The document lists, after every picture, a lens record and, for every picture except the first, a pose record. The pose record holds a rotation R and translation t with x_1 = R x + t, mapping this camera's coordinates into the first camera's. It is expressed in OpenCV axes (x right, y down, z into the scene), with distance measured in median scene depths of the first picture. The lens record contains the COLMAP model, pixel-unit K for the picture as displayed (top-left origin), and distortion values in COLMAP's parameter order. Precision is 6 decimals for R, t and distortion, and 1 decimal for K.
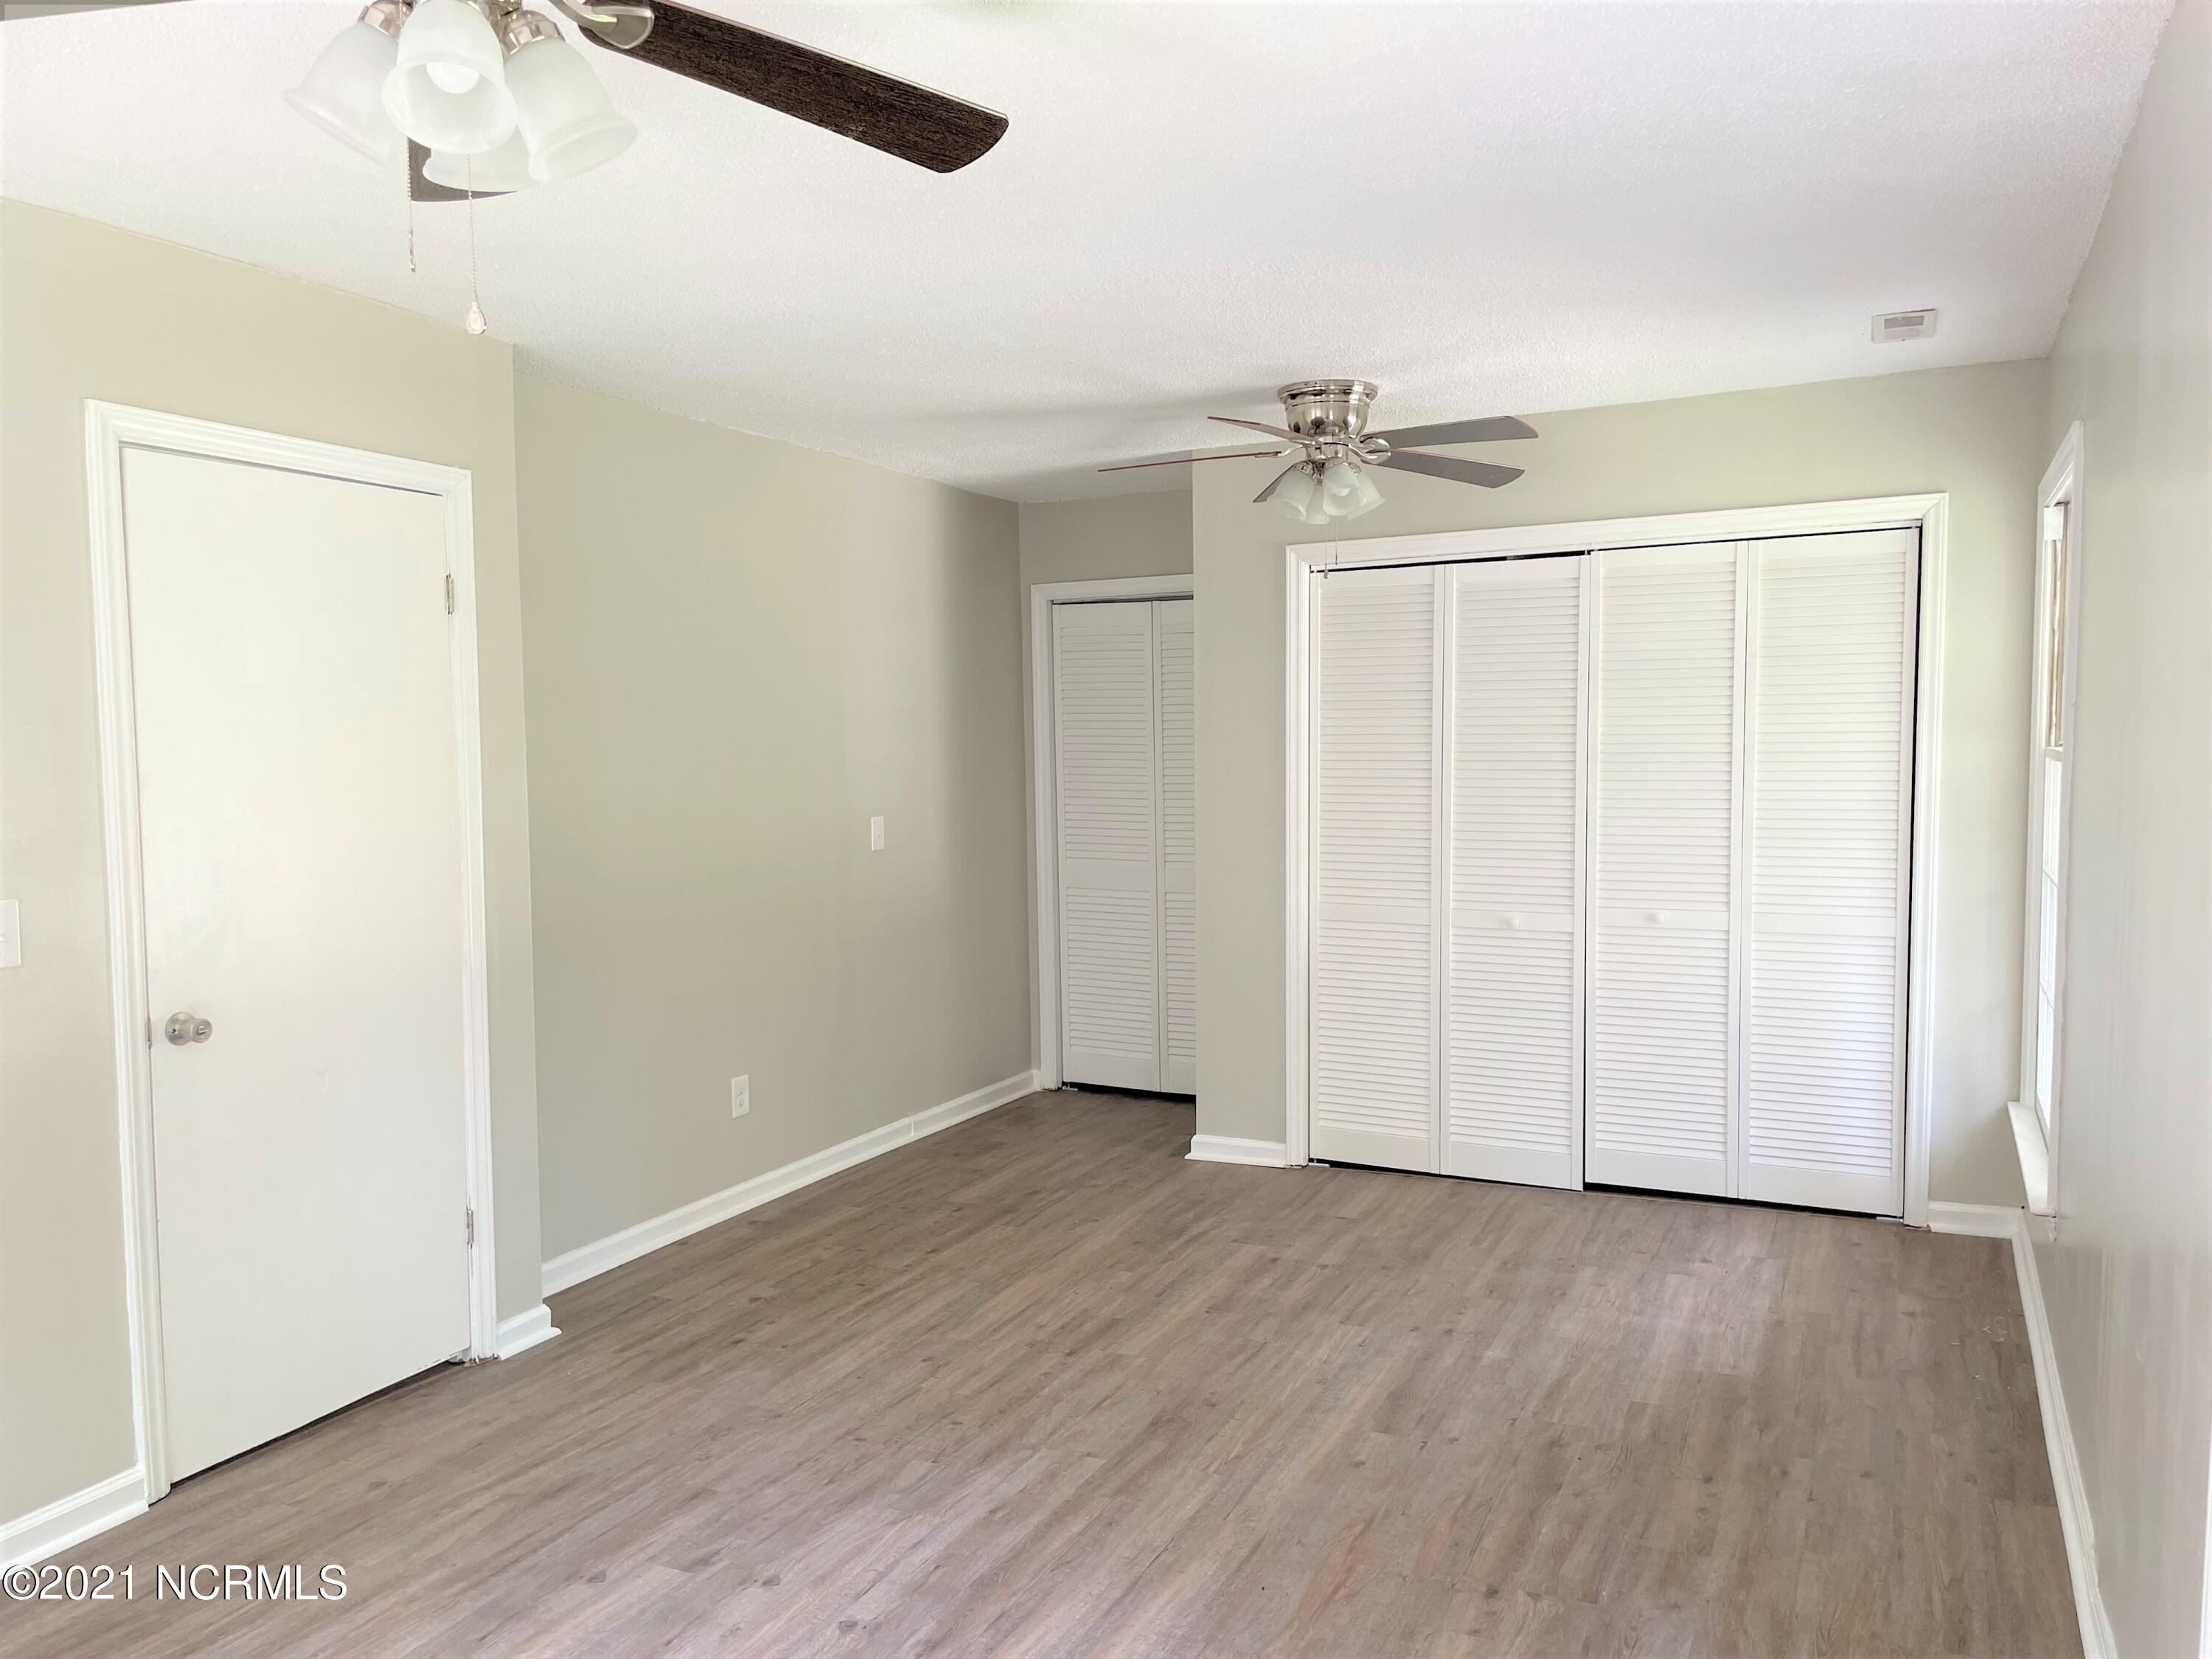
lens RADIAL K [[1681.9, 0, 1106.8], [0, 1681.9, 832.6], [0, 0, 1]] dist [0.072637, -0.098934]
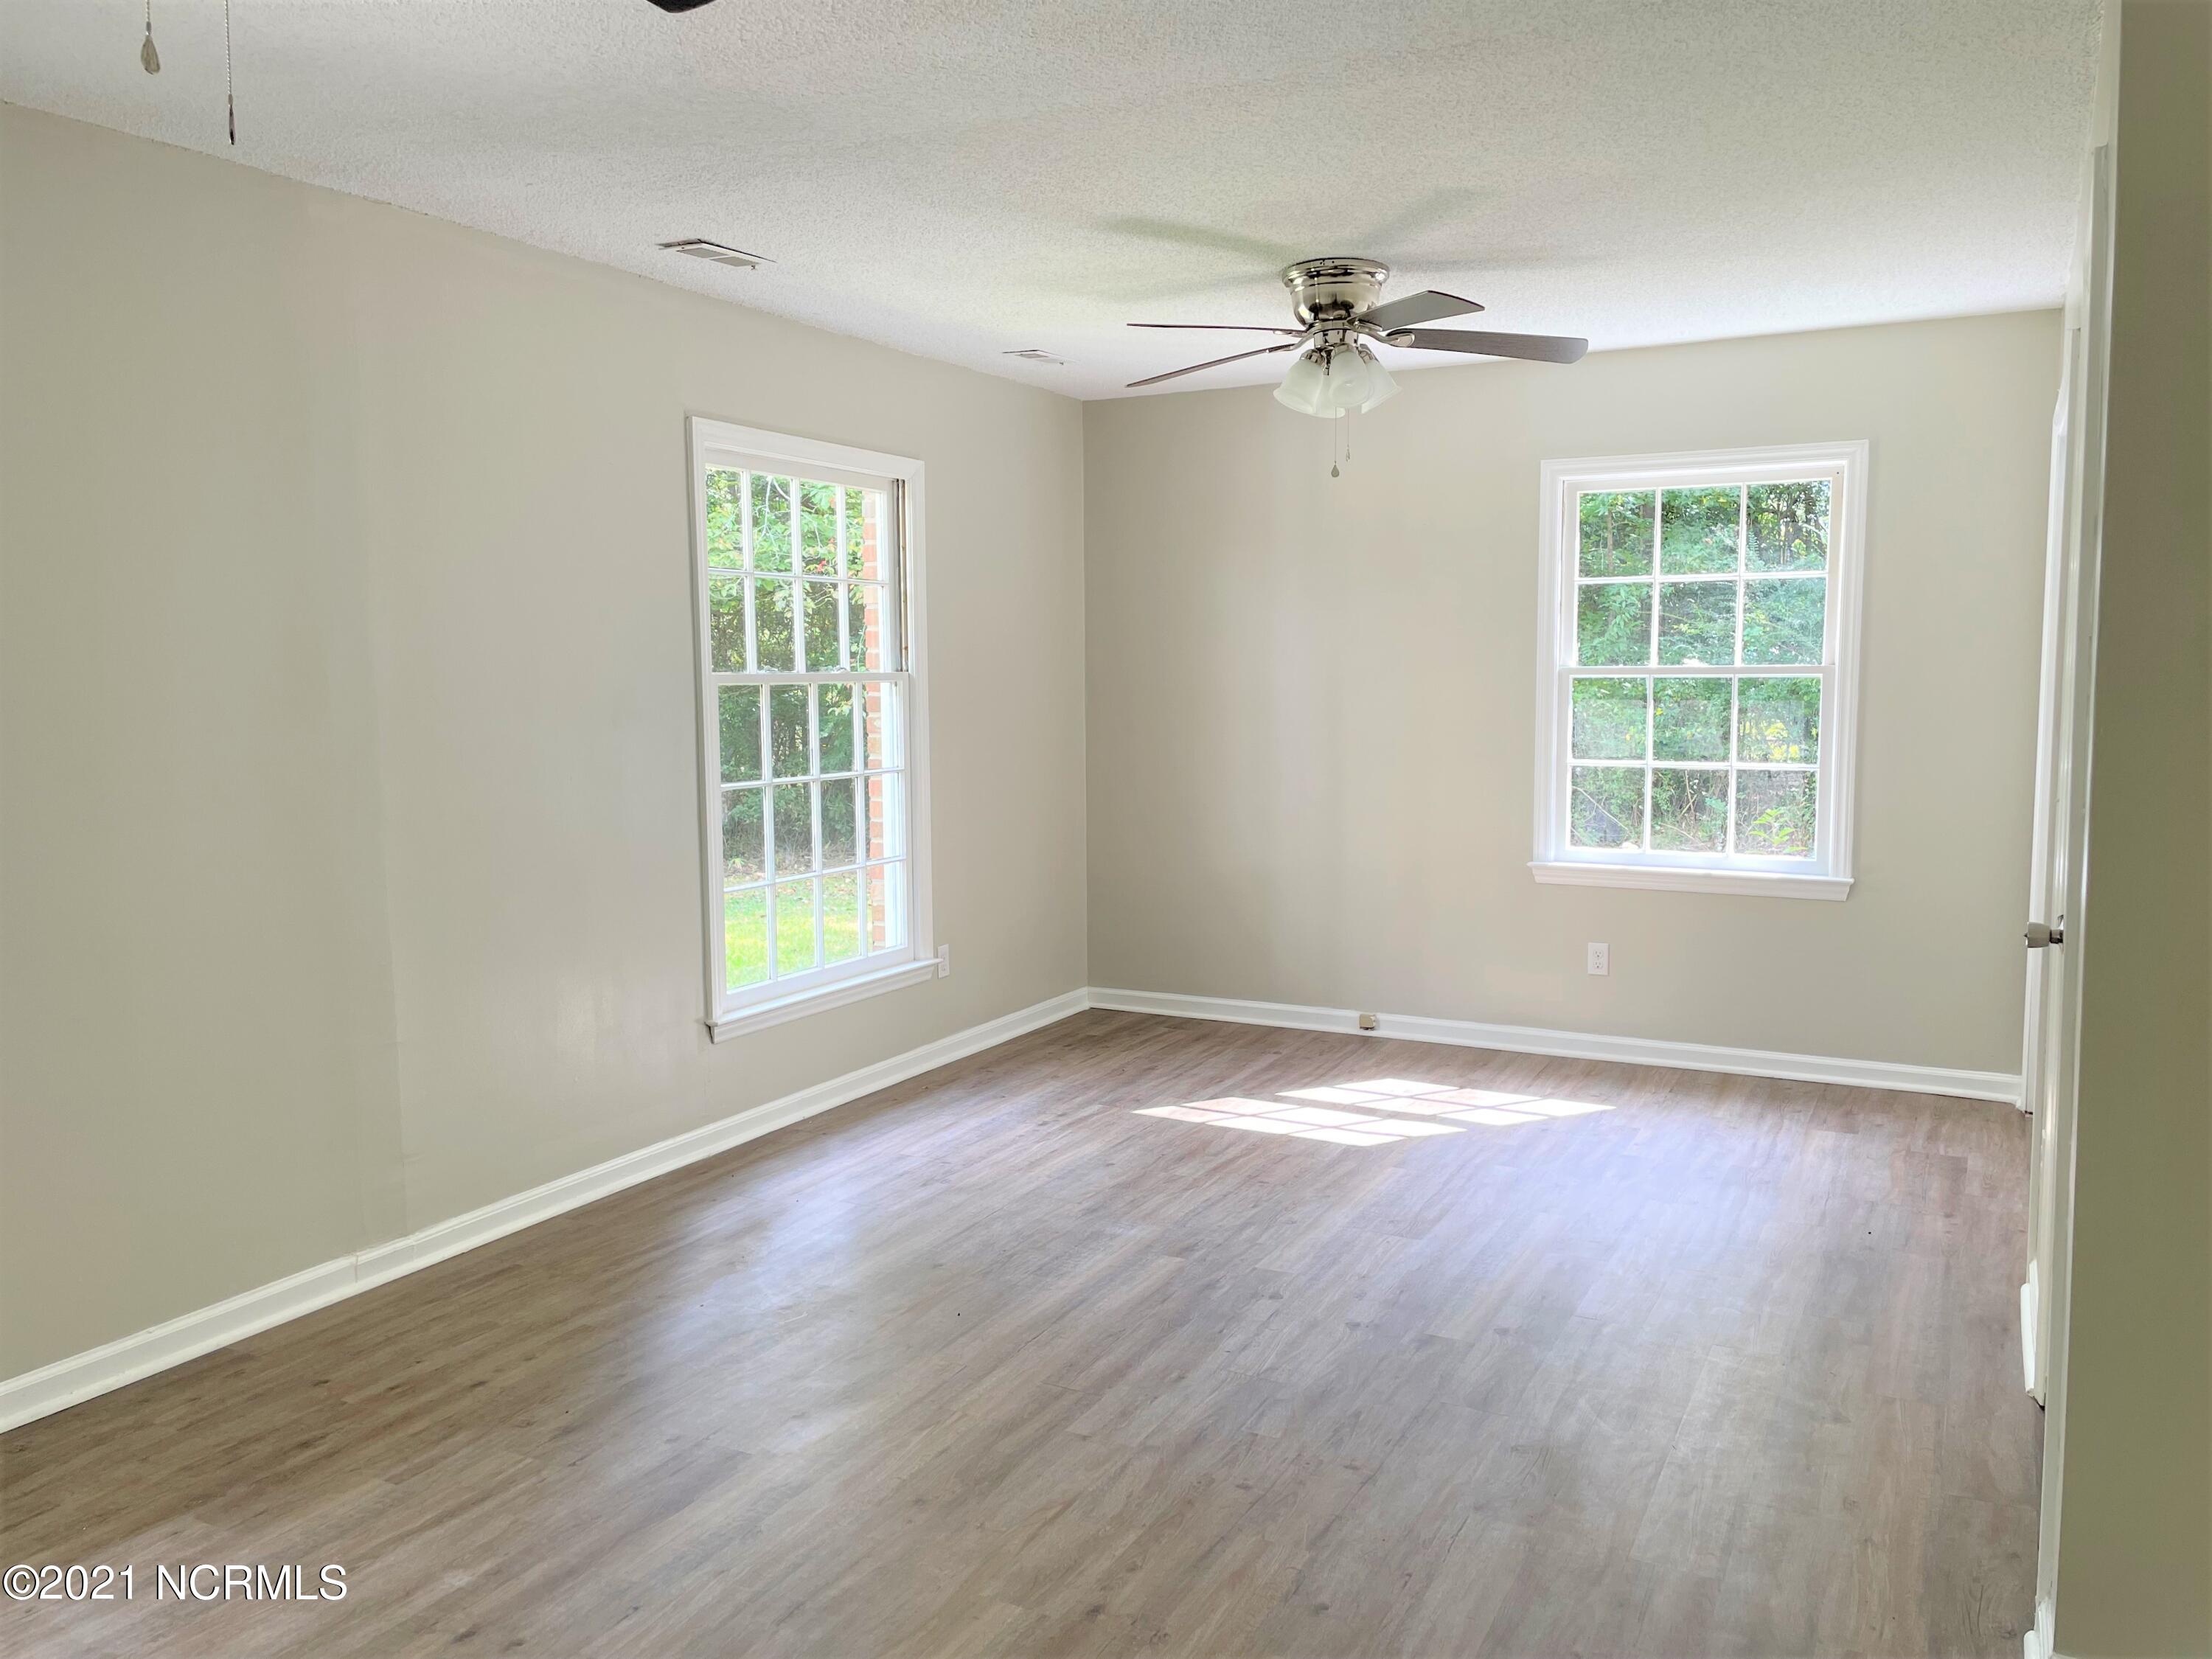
lens RADIAL K [[1681.9, 0, 1103.8], [0, 1681.9, 829.3], [0, 0, 1]] dist [0.072637, -0.098934]
pose [[-0.998824, 0.013595, 0.046547, -0.068976], [0.020962, 0.986626, 0.161647, -0.099344], [-0.043726, 0.162433, -0.985750, 1.878676]]
